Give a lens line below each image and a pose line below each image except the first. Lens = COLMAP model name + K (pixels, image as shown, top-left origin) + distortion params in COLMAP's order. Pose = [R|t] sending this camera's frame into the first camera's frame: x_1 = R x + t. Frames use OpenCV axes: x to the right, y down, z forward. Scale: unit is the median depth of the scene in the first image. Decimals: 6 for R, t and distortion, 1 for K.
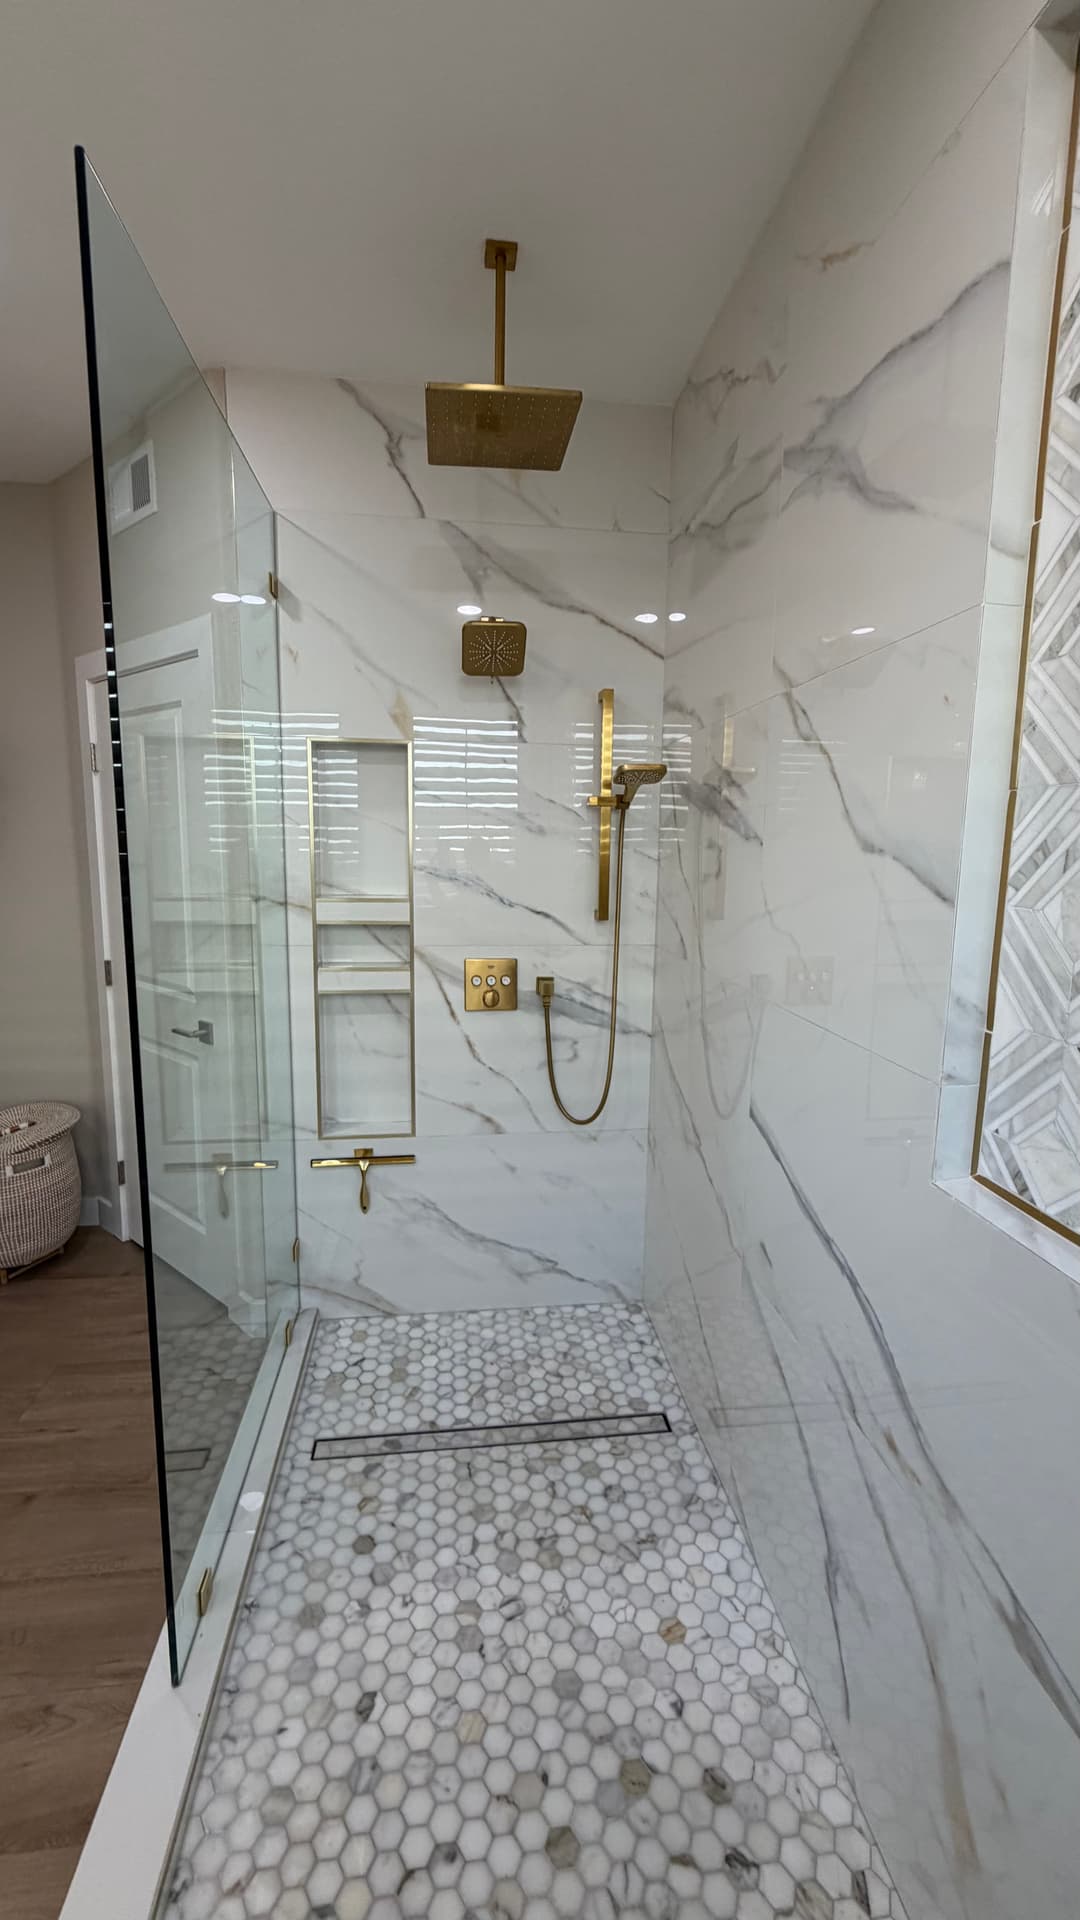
lens RADIAL K [[764.7, 0, 536.2], [0, 764.7, 951.8], [0, 0, 1]] dist [0.000654, 0.000111]
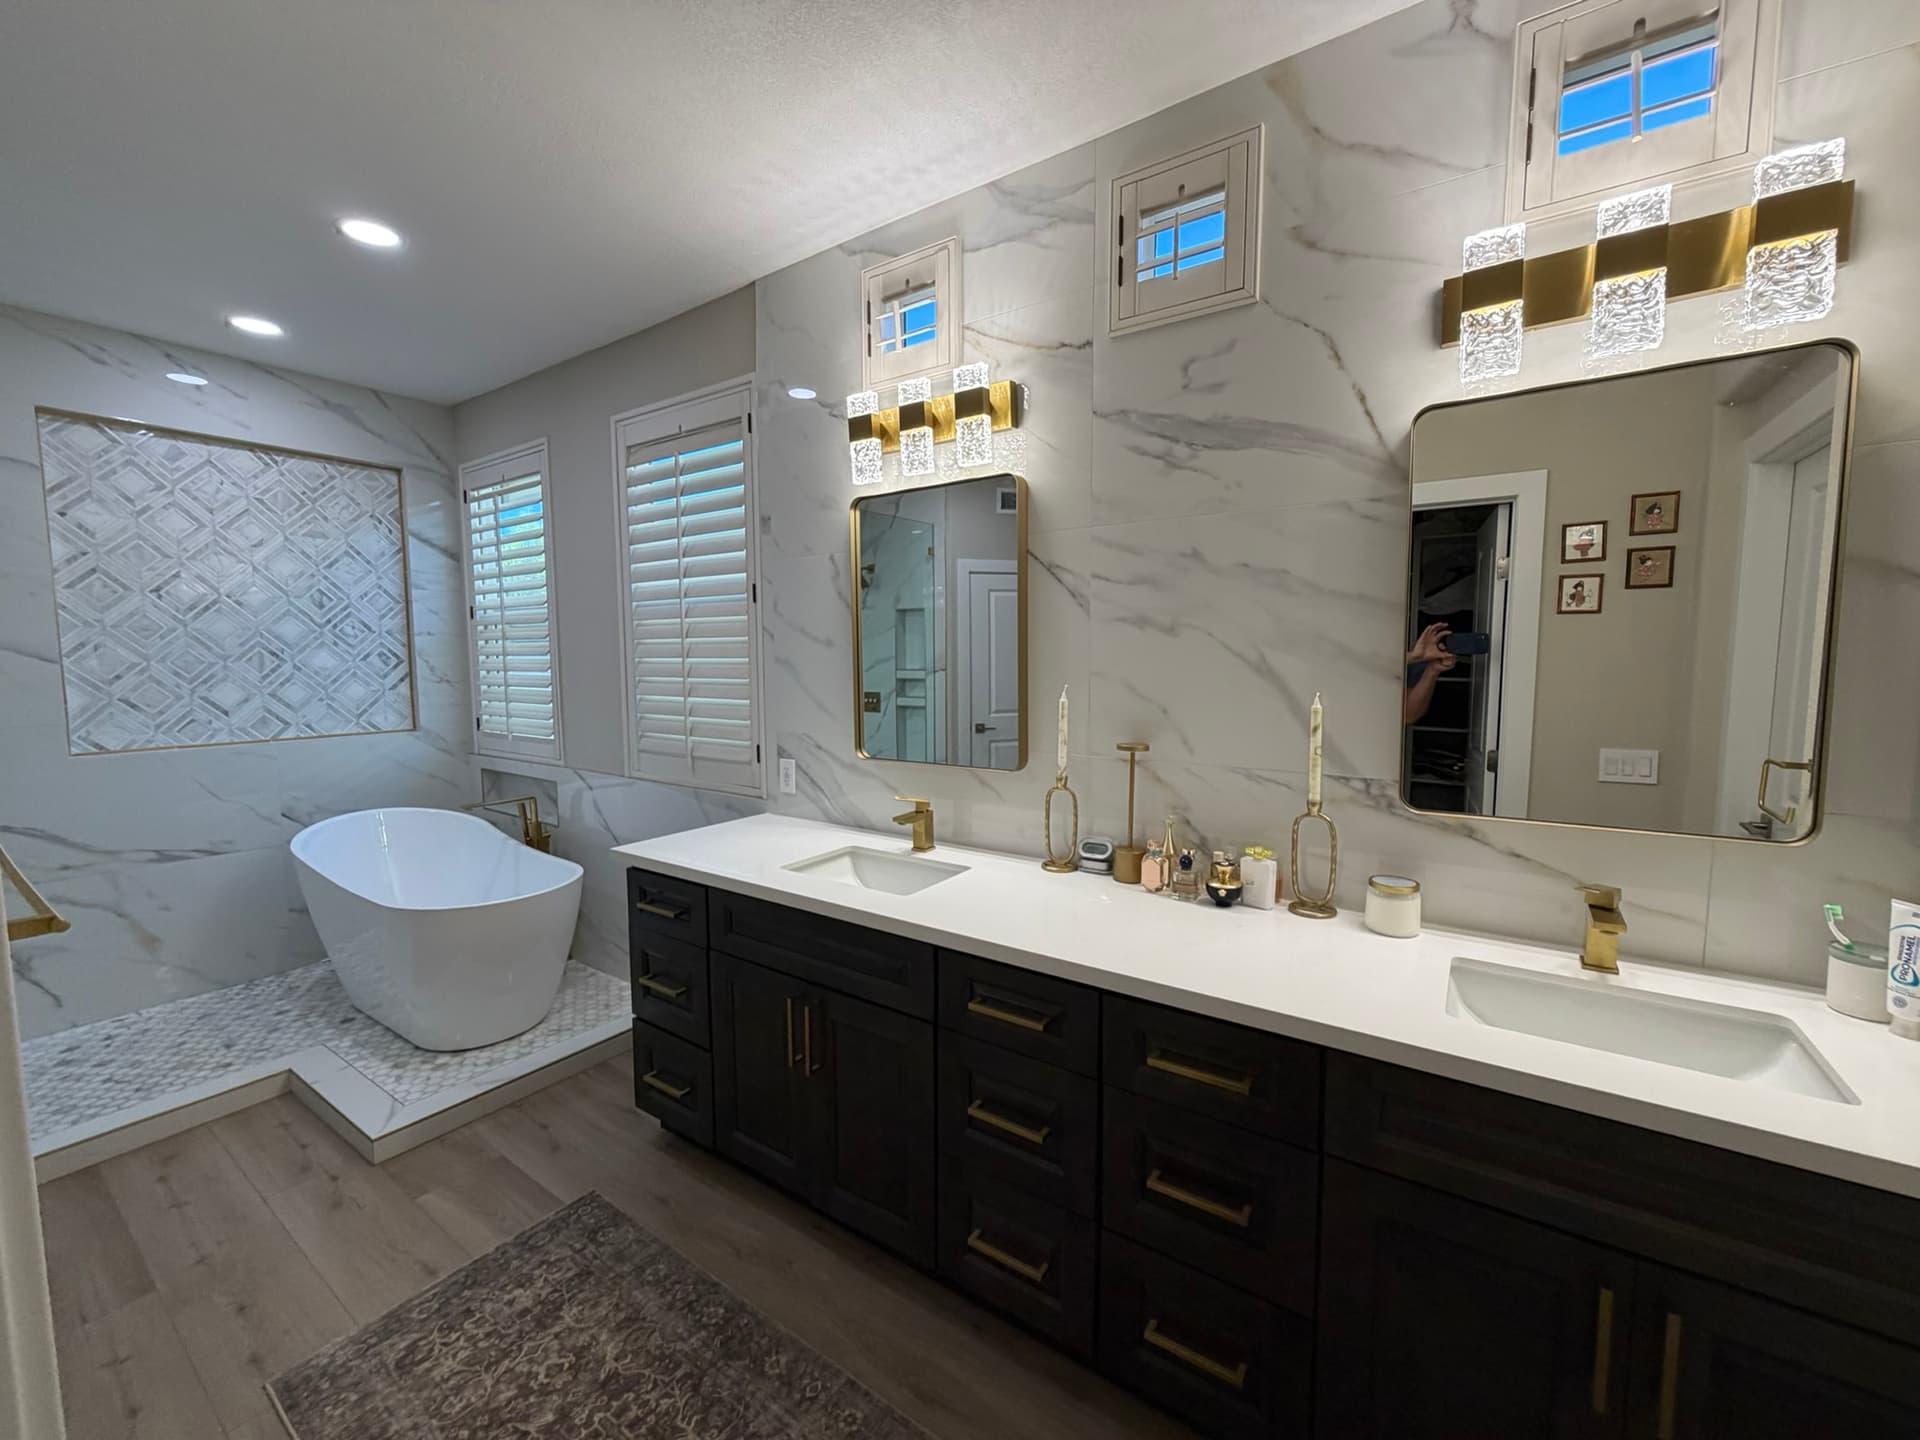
lens RADIAL K [[763.3, 0, 960.9], [0, 763.3, 717.7], [0, 0, 1]] dist [0.001492, 0.000287]
pose [[-0.753320, -0.065240, 0.654411, -1.989548], [0.086466, 0.976604, 0.196895, -0.066451], [-0.651946, 0.204909, -0.730054, 0.449131]]
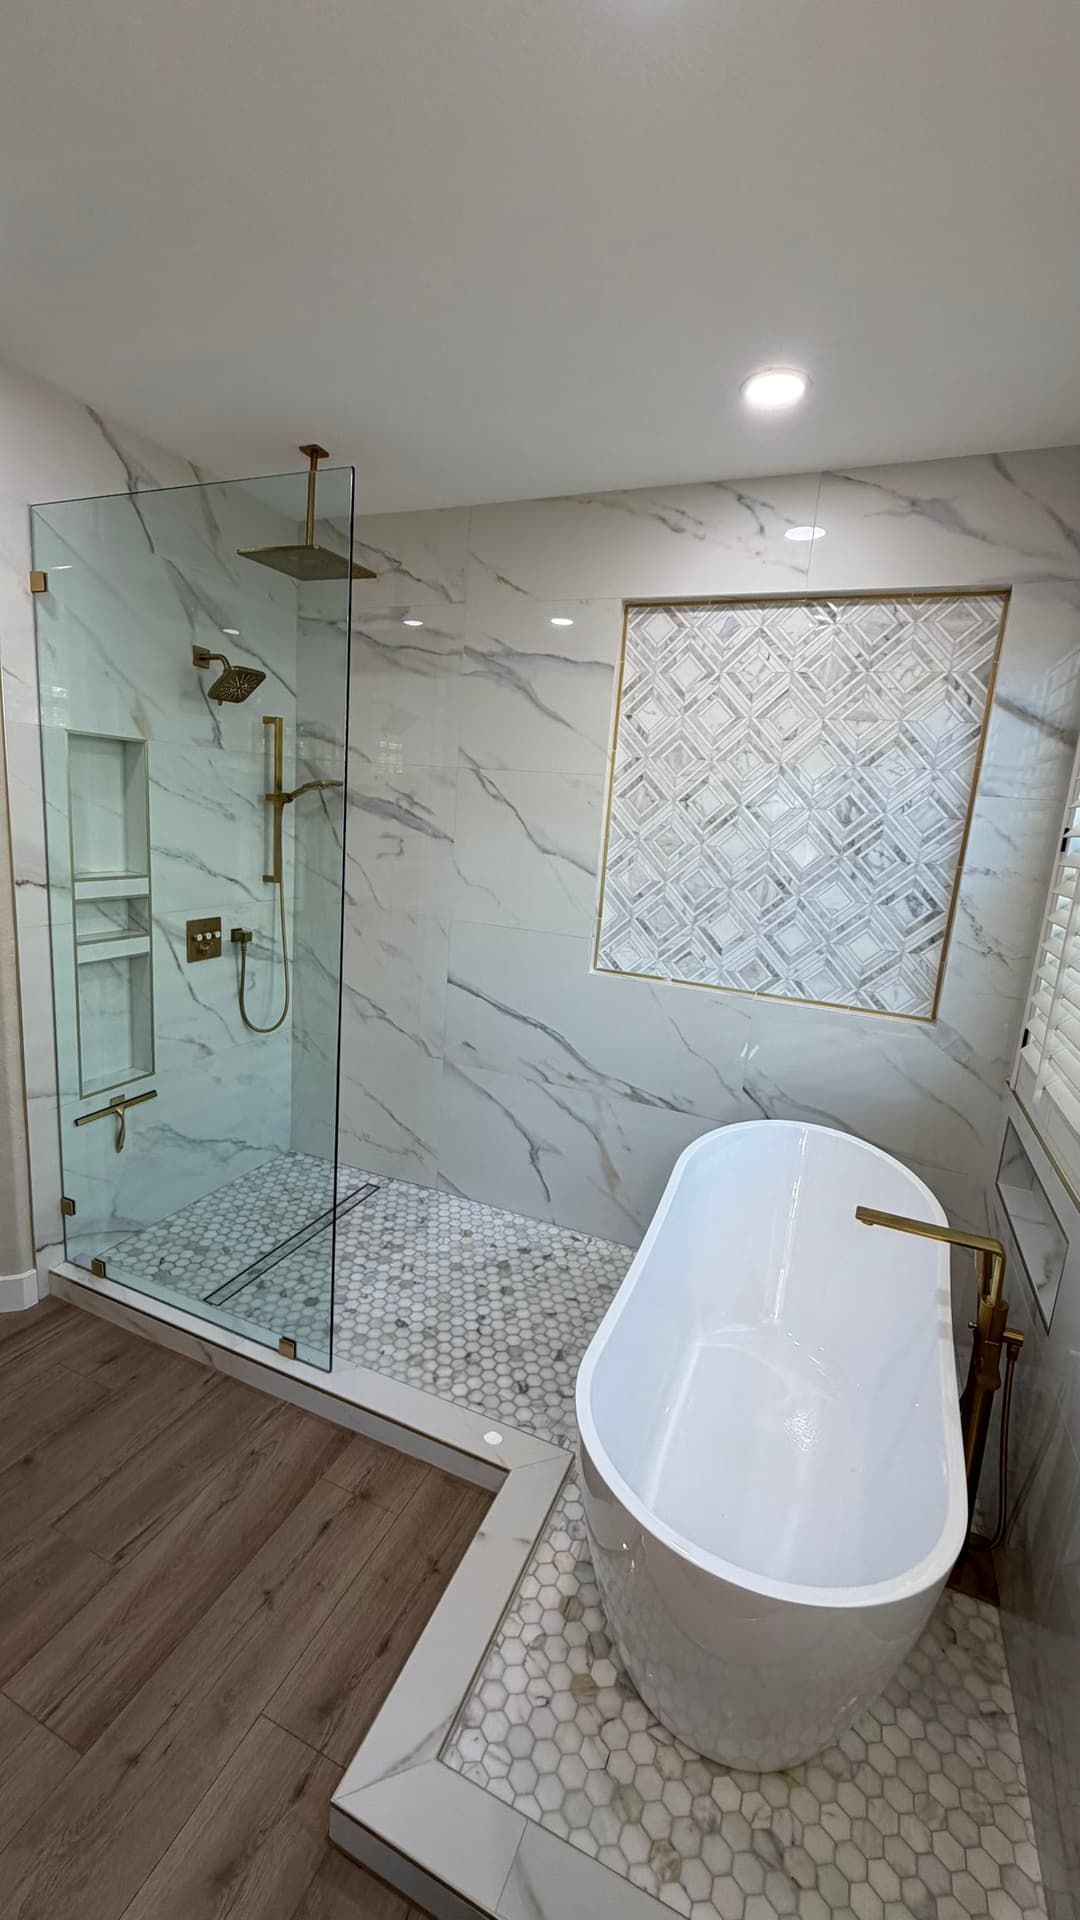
lens RADIAL K [[764.7, 0, 538.3], [0, 764.7, 951.6], [0, 0, 1]] dist [0.000654, 0.000111]
pose [[0.495463, -0.138635, 0.857494, -1.012183], [0.056807, 0.990240, 0.127274, -0.076610], [-0.866769, -0.014348, 0.498503, -0.126094]]
